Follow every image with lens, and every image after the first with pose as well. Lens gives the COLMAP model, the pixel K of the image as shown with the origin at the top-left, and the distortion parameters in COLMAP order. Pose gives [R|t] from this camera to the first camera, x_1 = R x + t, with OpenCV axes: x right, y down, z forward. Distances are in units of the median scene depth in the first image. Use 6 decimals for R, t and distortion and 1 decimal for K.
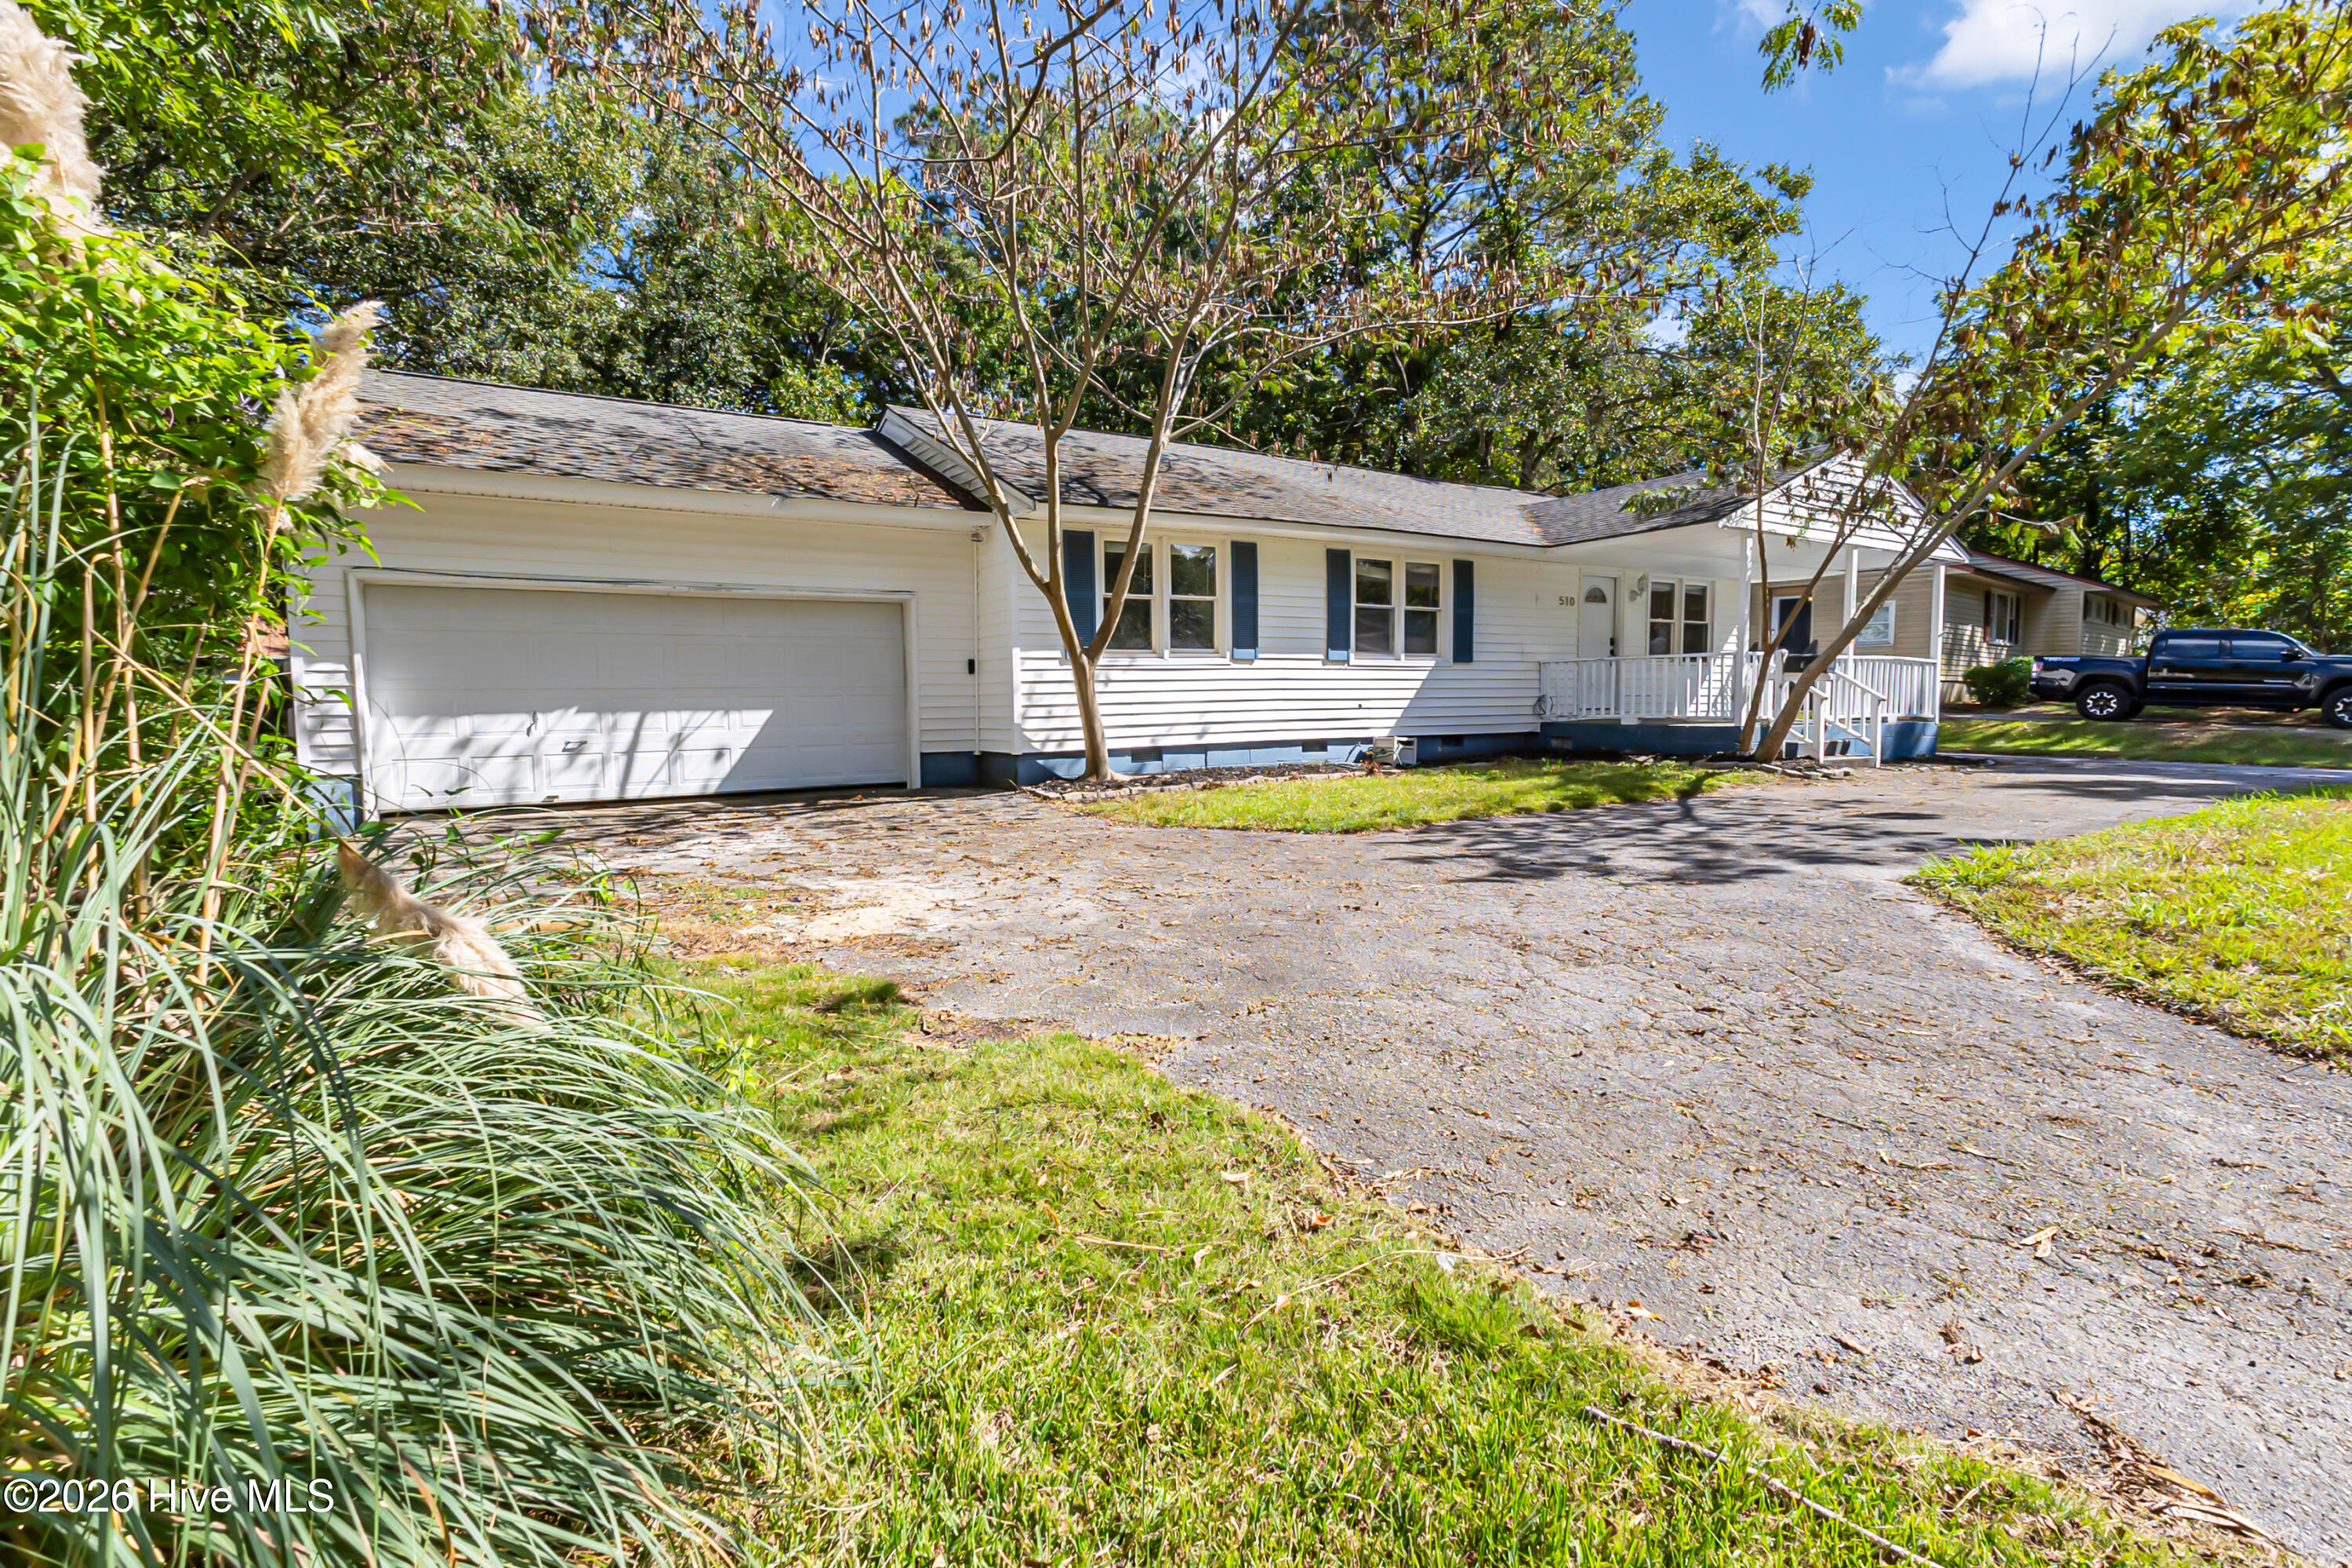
lens RADIAL K [[1093.2, 0, 1157.2], [0, 1093.2, 769.4], [0, 0, 1]] dist [0.018461, 0.000134]
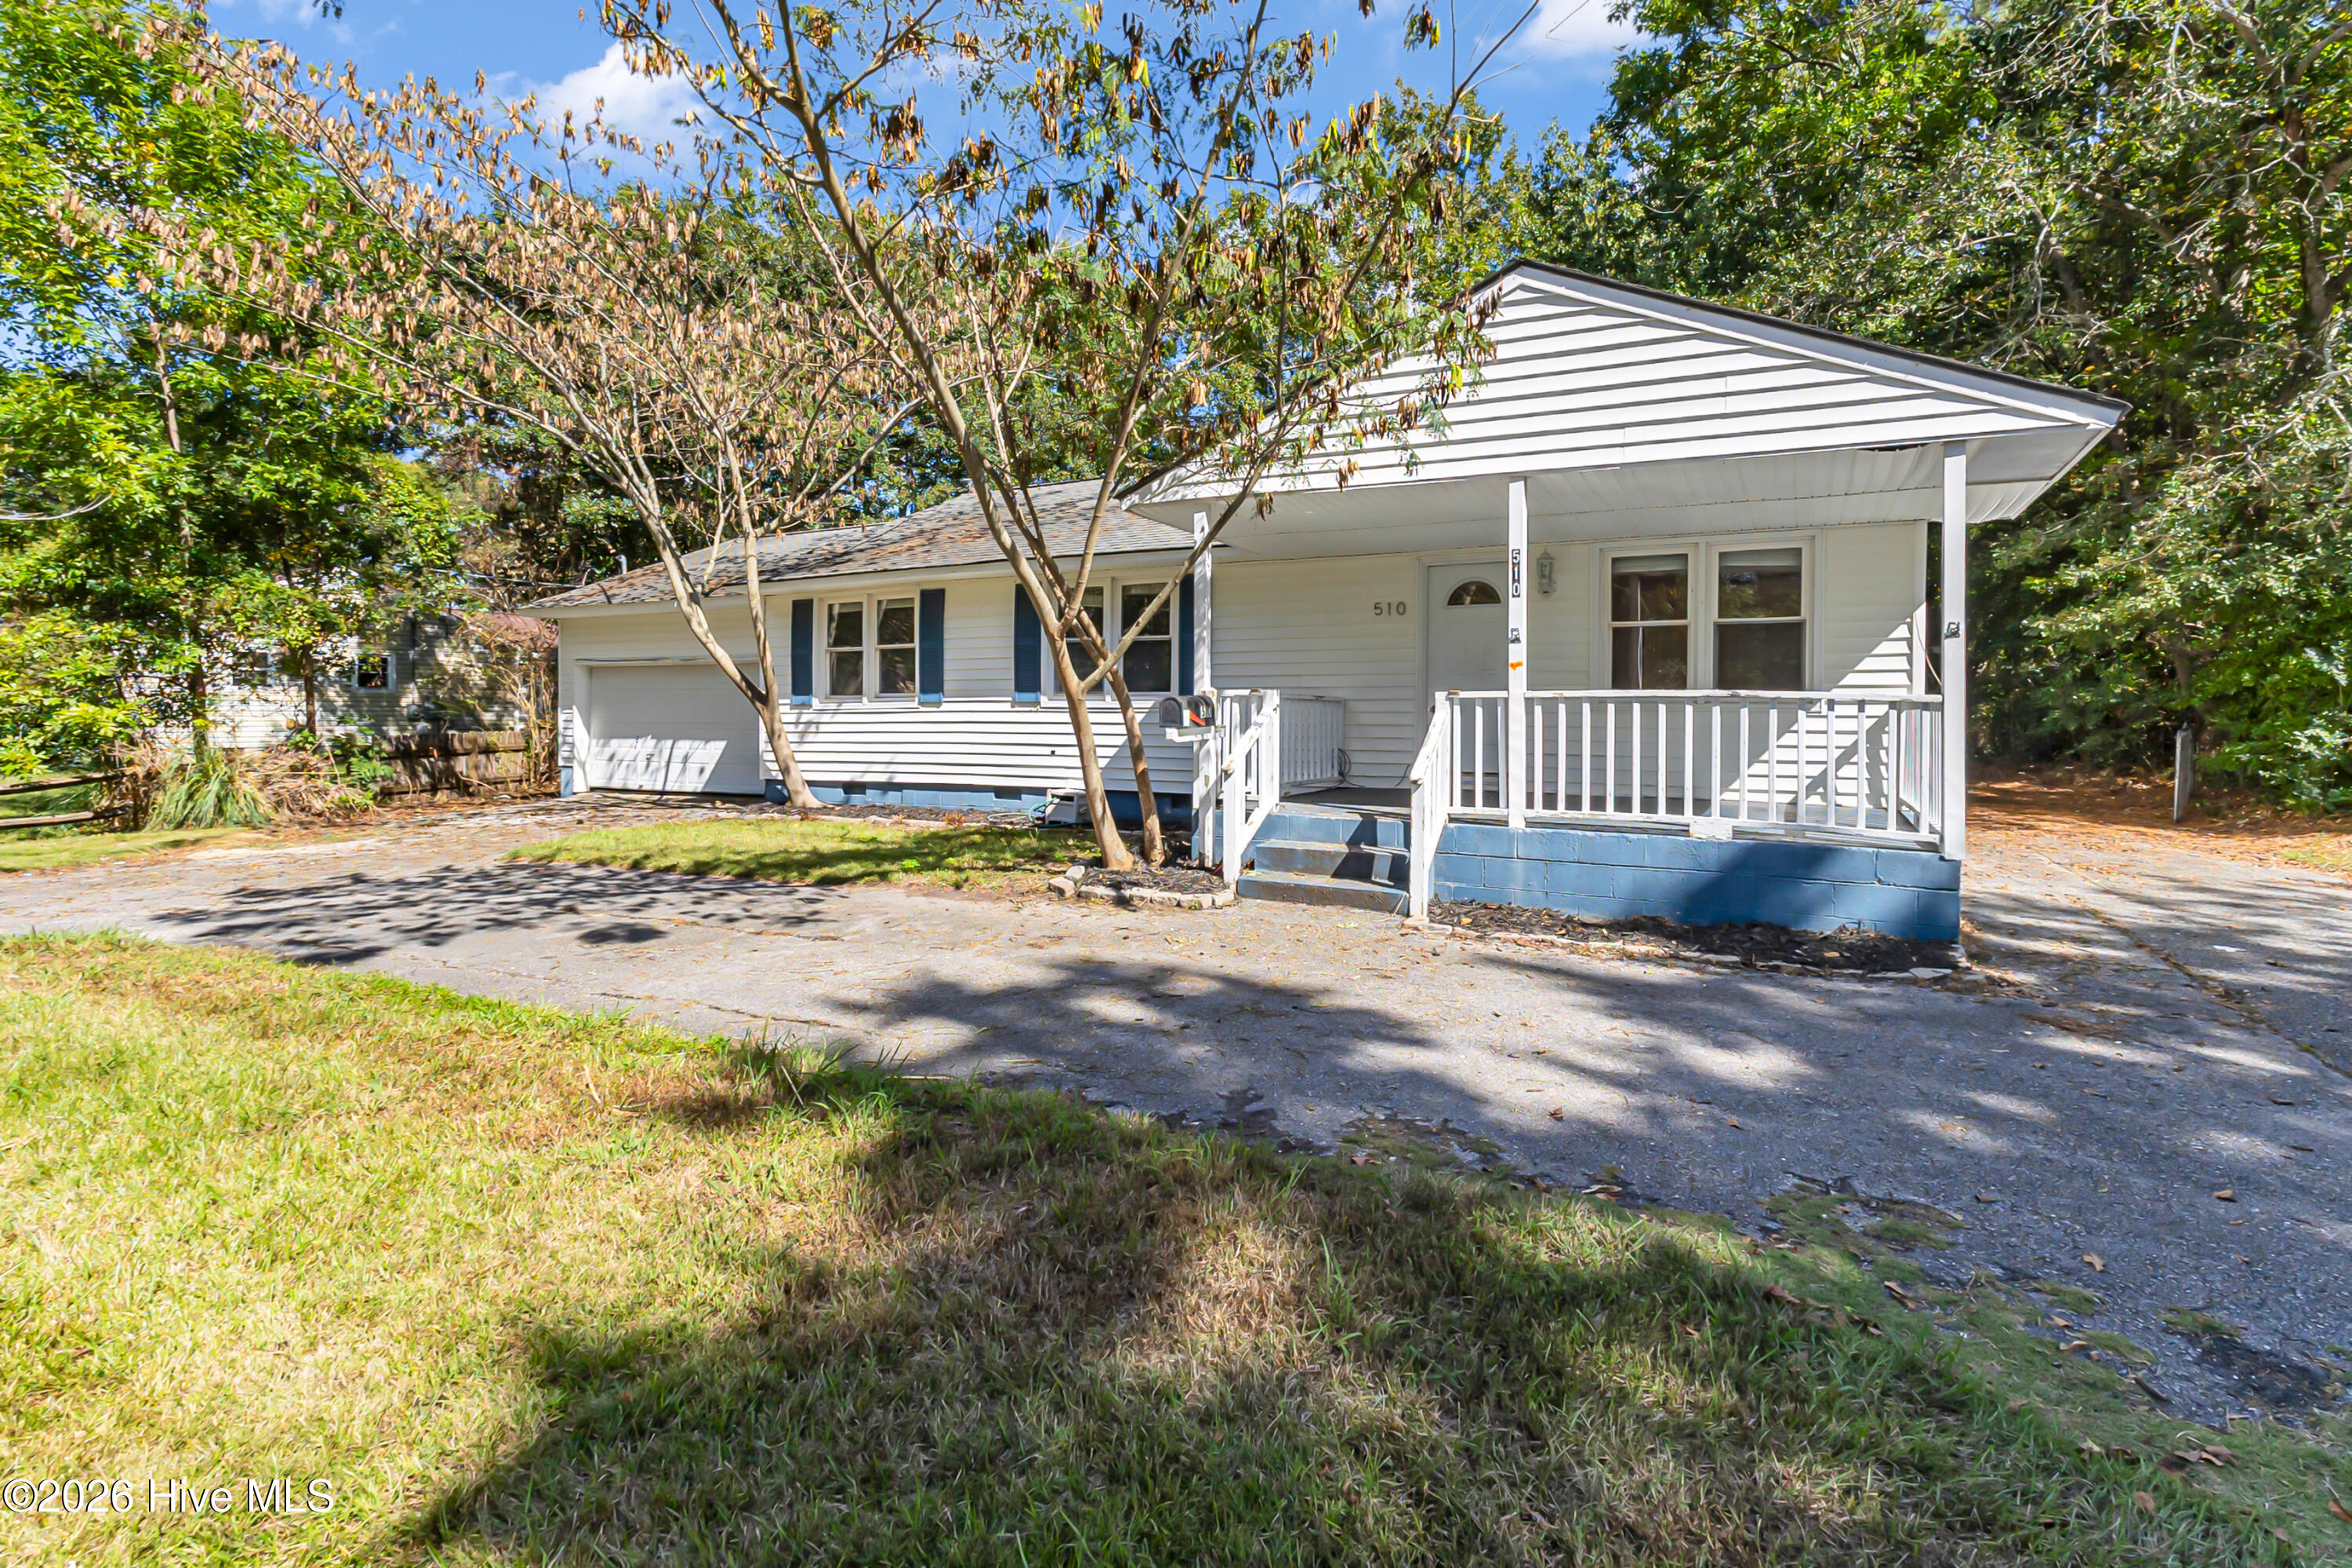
lens RADIAL K [[1093.2, 0, 1157.2], [0, 1093.2, 769.4], [0, 0, 1]] dist [0.018461, 0.000134]
pose [[0.516845, 0.044558, -0.854918, 1.101876], [-0.074210, 0.997217, 0.007110, -0.063020], [0.852856, 0.059769, 0.518714, 0.665792]]
